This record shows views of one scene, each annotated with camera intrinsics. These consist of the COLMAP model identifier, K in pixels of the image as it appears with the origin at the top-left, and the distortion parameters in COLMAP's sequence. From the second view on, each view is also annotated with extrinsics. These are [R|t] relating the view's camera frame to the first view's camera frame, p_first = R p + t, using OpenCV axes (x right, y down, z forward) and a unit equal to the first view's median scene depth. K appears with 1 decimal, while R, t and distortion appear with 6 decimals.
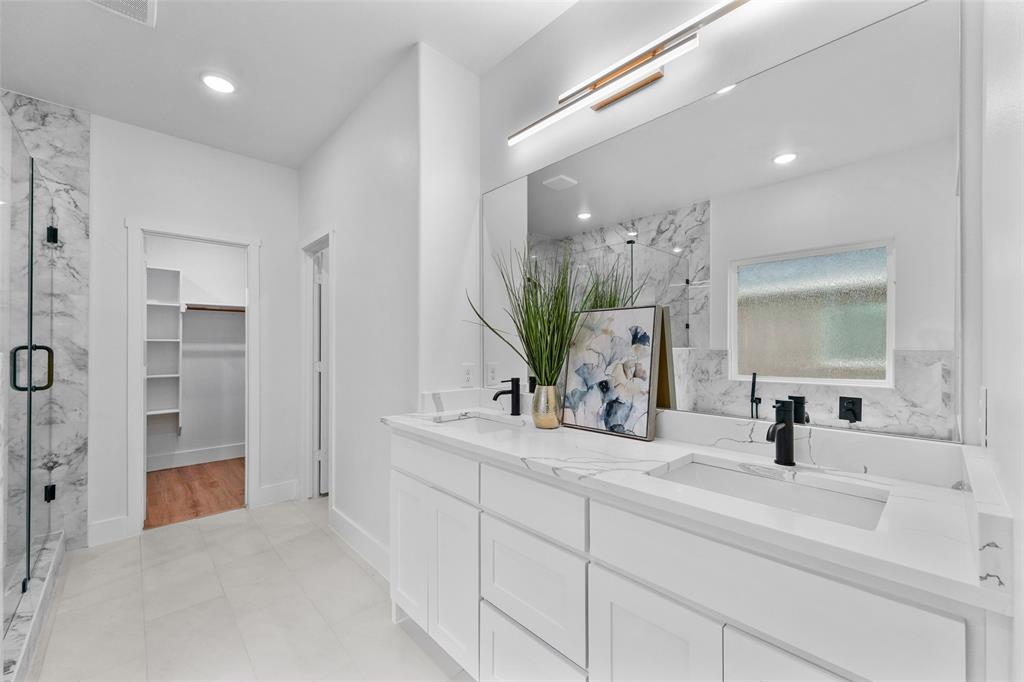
lens RADIAL K [[406.6, 0, 511.5], [0, 406.6, 344.0], [0, 0, 1]] dist [0.007767, -0.001037]
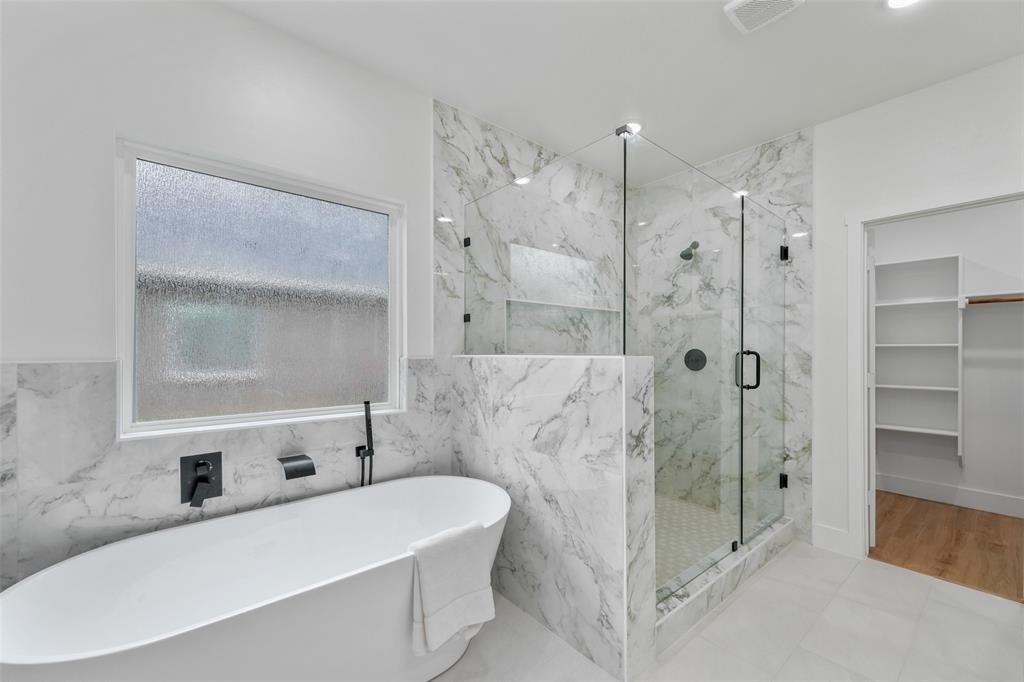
lens RADIAL K [[406.6, 0, 497.9], [0, 406.6, 354.1], [0, 0, 1]] dist [0.007767, -0.001037]
pose [[-0.073683, 0.001508, -0.997281, 0.059489], [0.003262, 0.999994, 0.001271, 0.007617], [0.997276, -0.003160, -0.073687, 0.284923]]
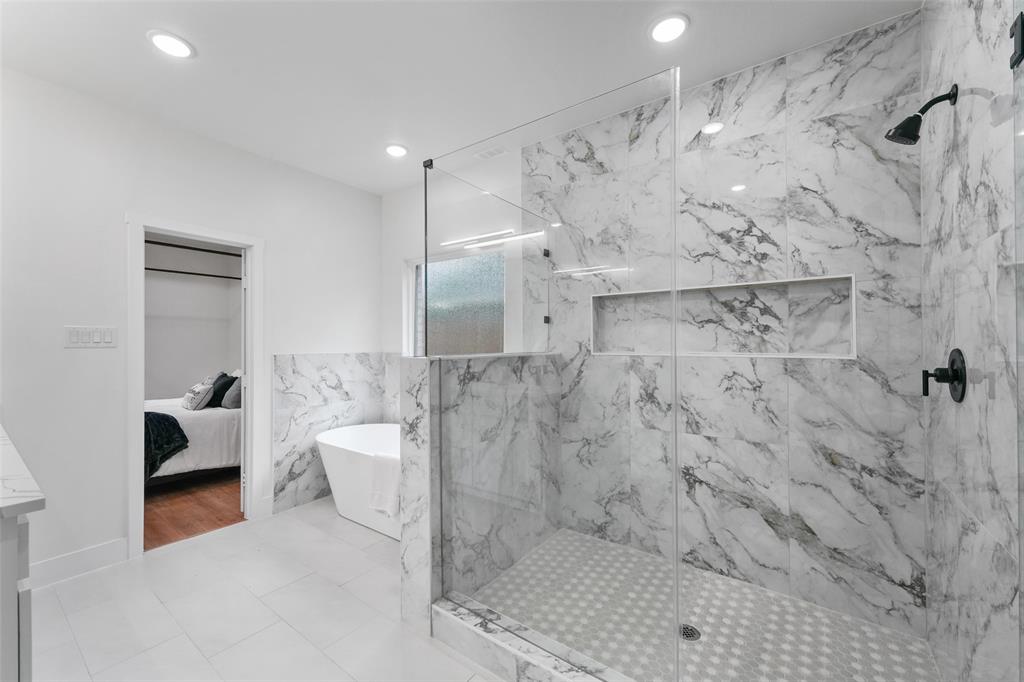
lens RADIAL K [[406.6, 0, 514.0], [0, 406.6, 342.9], [0, 0, 1]] dist [0.007767, -0.001037]
pose [[-0.980471, 0.000069, -0.196664, -0.559733], [0.000822, 0.999993, -0.003747, -0.009739], [0.196662, -0.003836, -0.980464, 1.144137]]
